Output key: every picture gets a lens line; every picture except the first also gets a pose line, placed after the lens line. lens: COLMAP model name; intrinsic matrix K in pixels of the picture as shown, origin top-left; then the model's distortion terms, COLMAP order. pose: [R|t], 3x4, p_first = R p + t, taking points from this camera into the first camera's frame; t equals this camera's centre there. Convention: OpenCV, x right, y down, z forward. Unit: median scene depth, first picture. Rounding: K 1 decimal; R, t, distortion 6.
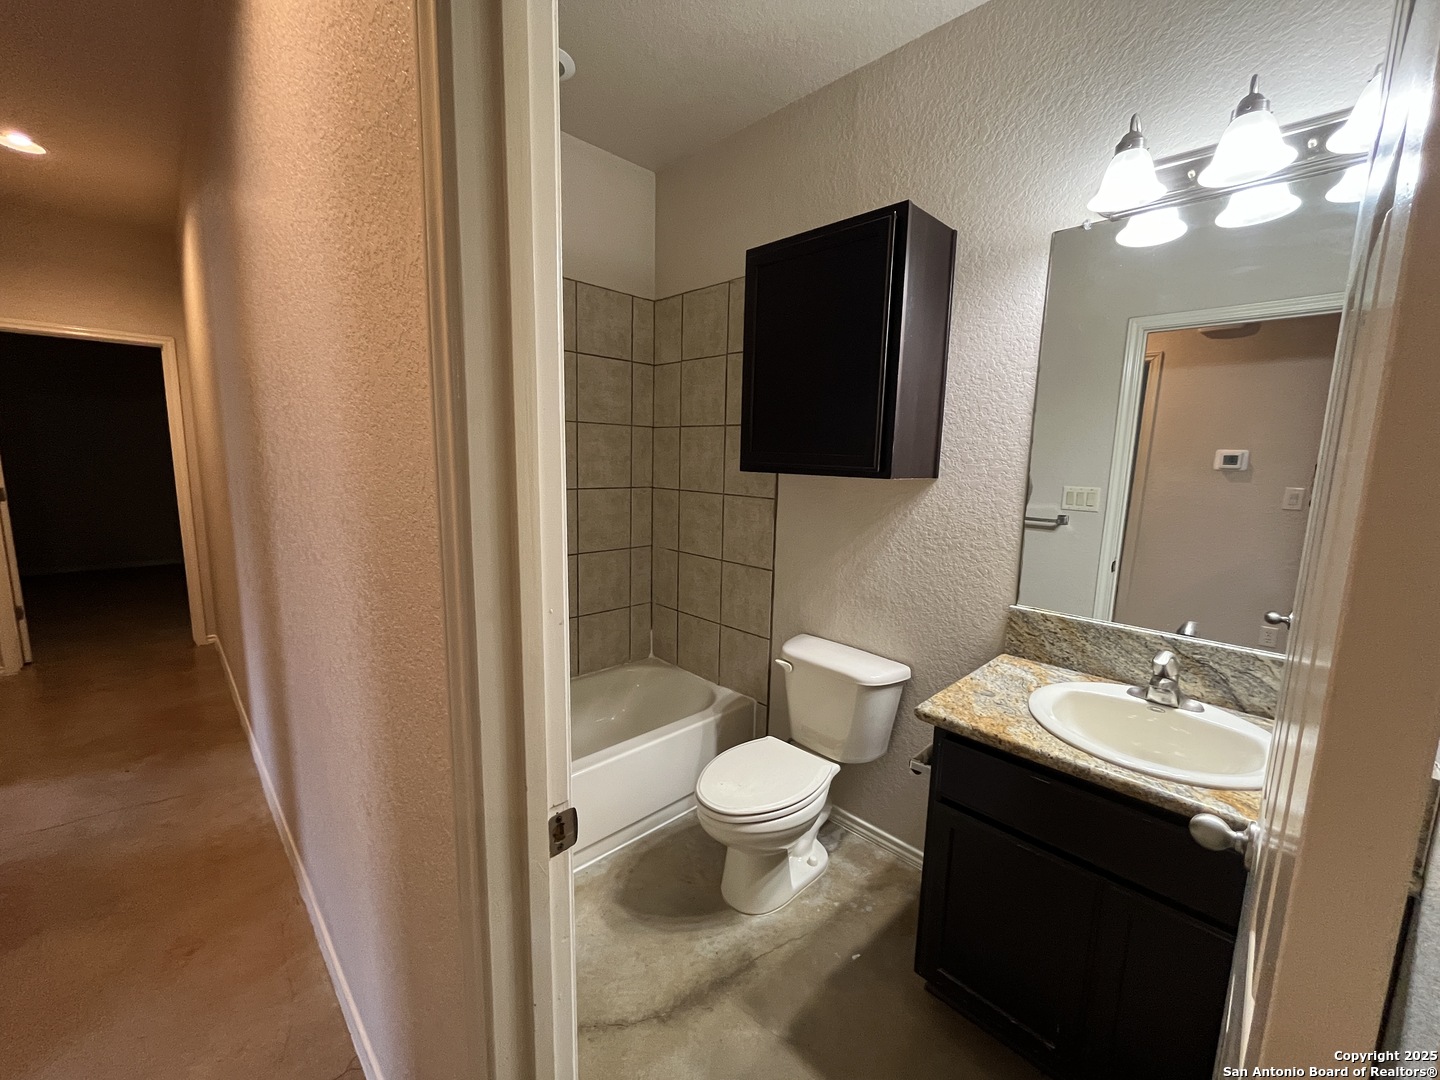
lens RADIAL K [[581.9, 0, 720.0], [0, 581.9, 540.0], [0, 0, 1]] dist [-0.000788, -0.000116]
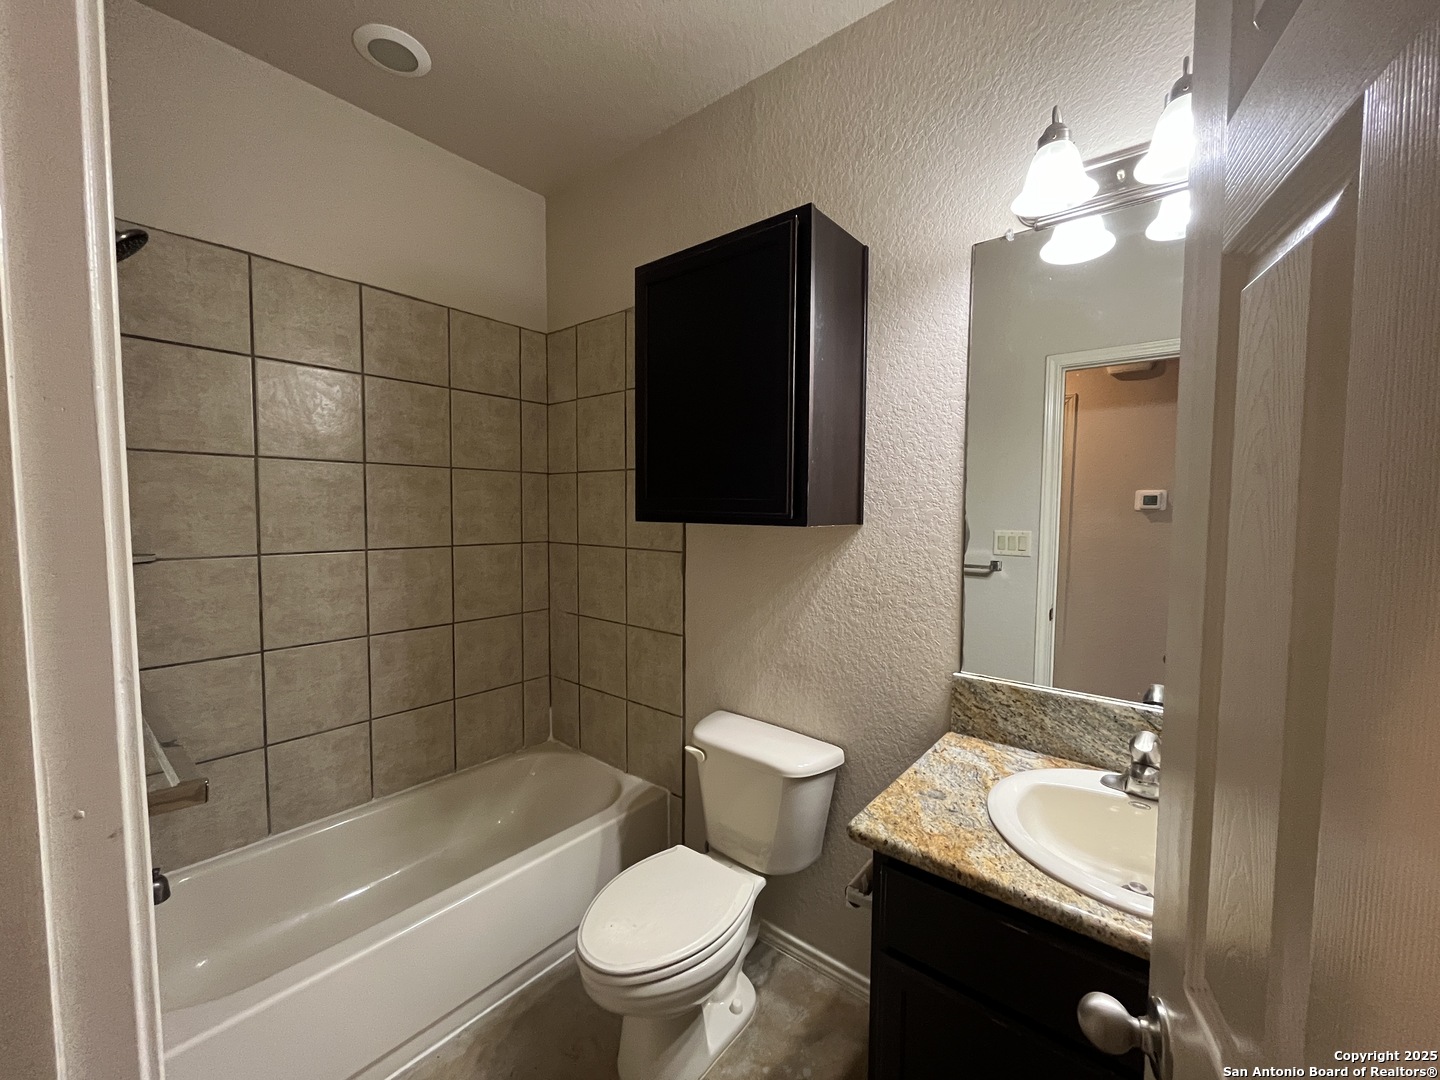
lens RADIAL K [[581.9, 0, 720.0], [0, 581.9, 540.0], [0, 0, 1]] dist [-0.000788, -0.000116]
pose [[0.993930, -0.023635, 0.107444, 0.072658], [0.032844, 0.995859, -0.084767, -0.017398], [-0.104995, 0.087781, 0.990591, 0.173928]]
